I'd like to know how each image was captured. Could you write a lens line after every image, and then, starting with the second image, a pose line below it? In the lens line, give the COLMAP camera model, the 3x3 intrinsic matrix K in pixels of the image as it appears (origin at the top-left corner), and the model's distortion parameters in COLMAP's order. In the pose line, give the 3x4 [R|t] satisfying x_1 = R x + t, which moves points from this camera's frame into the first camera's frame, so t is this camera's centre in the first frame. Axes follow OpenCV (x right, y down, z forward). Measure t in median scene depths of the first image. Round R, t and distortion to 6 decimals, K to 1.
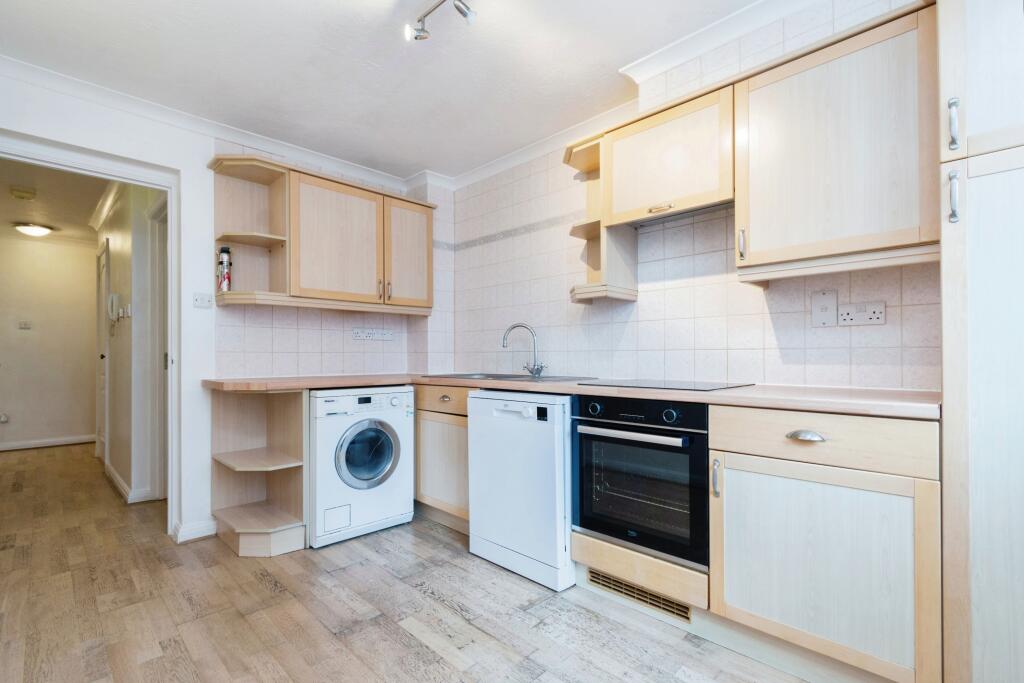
lens RADIAL K [[459.4, 0, 508.1], [0, 459.4, 350.3], [0, 0, 1]] dist [0.001035, -0.000353]
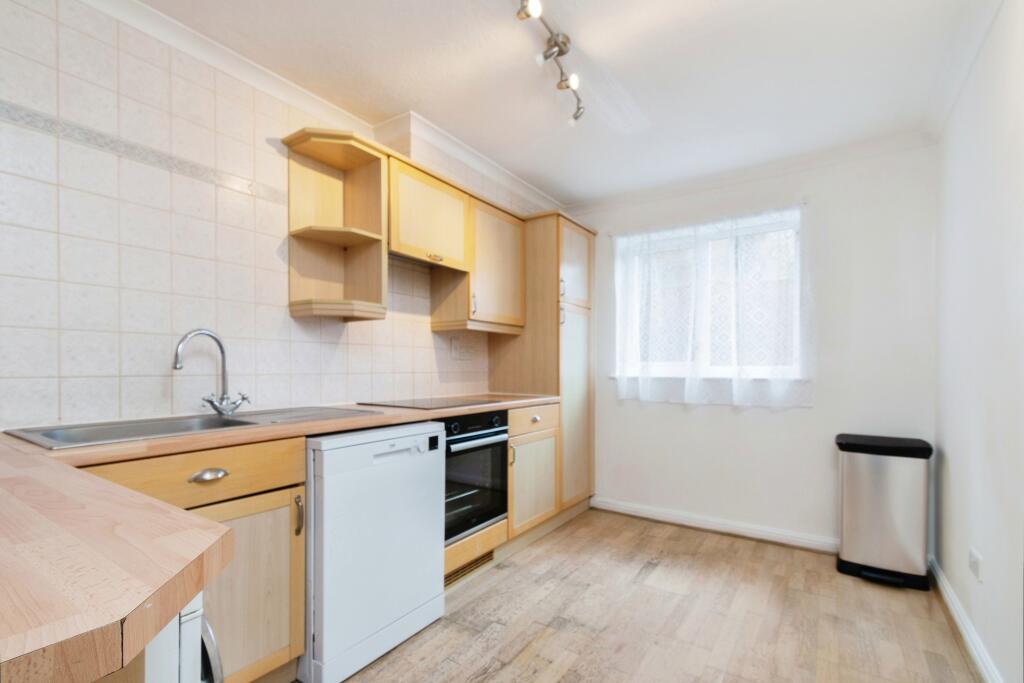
lens RADIAL K [[459.4, 0, 508.2], [0, 459.4, 368.7], [0, 0, 1]] dist [0.001035, -0.000353]
pose [[-0.179038, 0.006743, 0.983819, -0.926505], [-0.005653, 0.999953, -0.007882, -0.006550], [-0.983826, -0.006973, -0.178991, 1.065139]]
